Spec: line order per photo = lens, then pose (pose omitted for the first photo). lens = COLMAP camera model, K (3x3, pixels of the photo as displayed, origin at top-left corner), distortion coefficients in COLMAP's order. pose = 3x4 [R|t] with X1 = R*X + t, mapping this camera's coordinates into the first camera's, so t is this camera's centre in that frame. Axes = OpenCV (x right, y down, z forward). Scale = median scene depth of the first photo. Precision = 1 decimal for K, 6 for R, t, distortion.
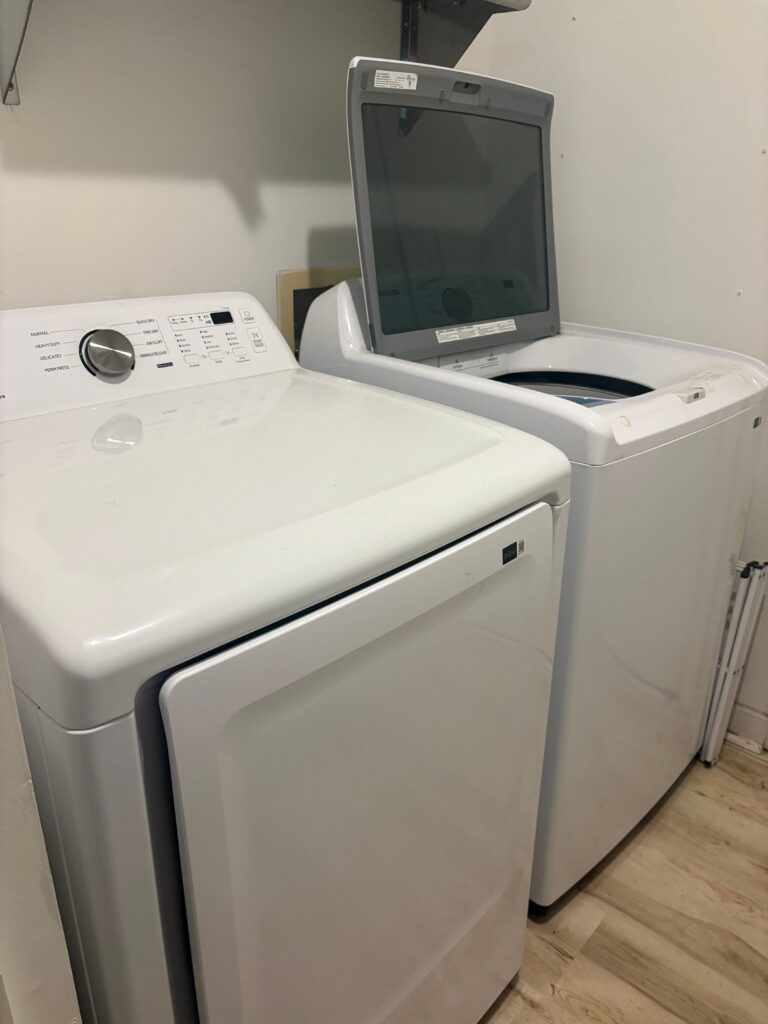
lens RADIAL K [[790.9, 0, 387.0], [0, 790.9, 512.5], [0, 0, 1]] dist [0.046724, -0.049381]
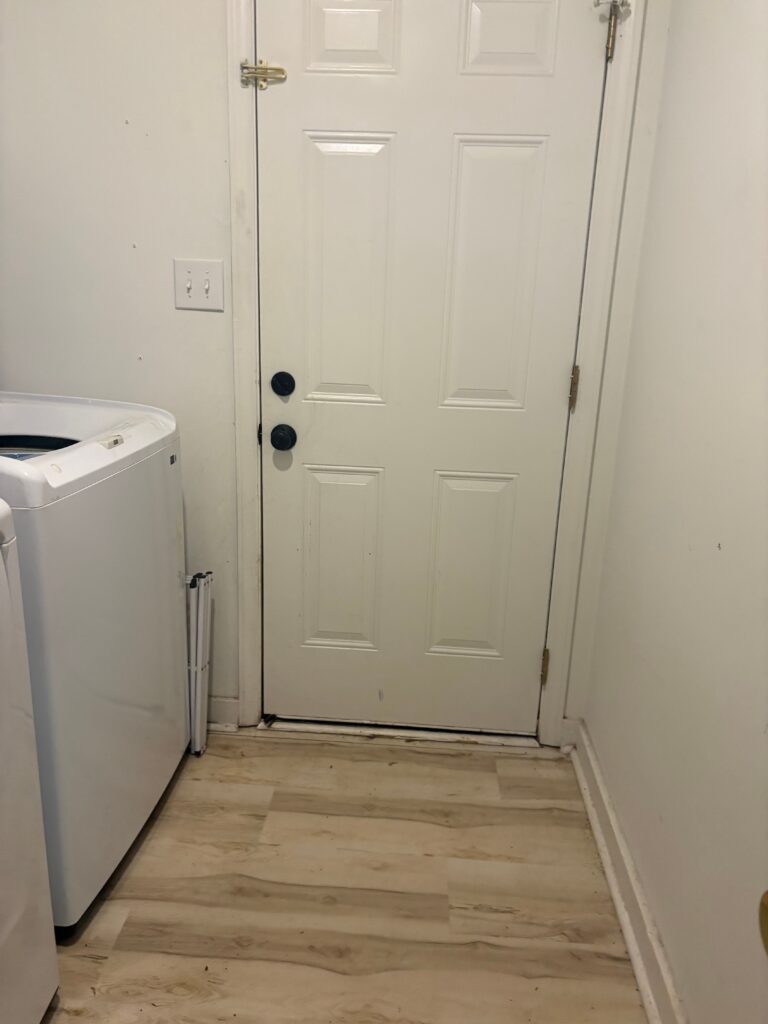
lens RADIAL K [[790.9, 0, 386.8], [0, 790.9, 507.8], [0, 0, 1]] dist [0.046724, -0.049381]
pose [[0.785931, -0.158306, 0.597705, -0.021689], [0.206570, 0.978352, -0.012499, 0.044893], [-0.582787, 0.133291, 0.801619, -0.170514]]
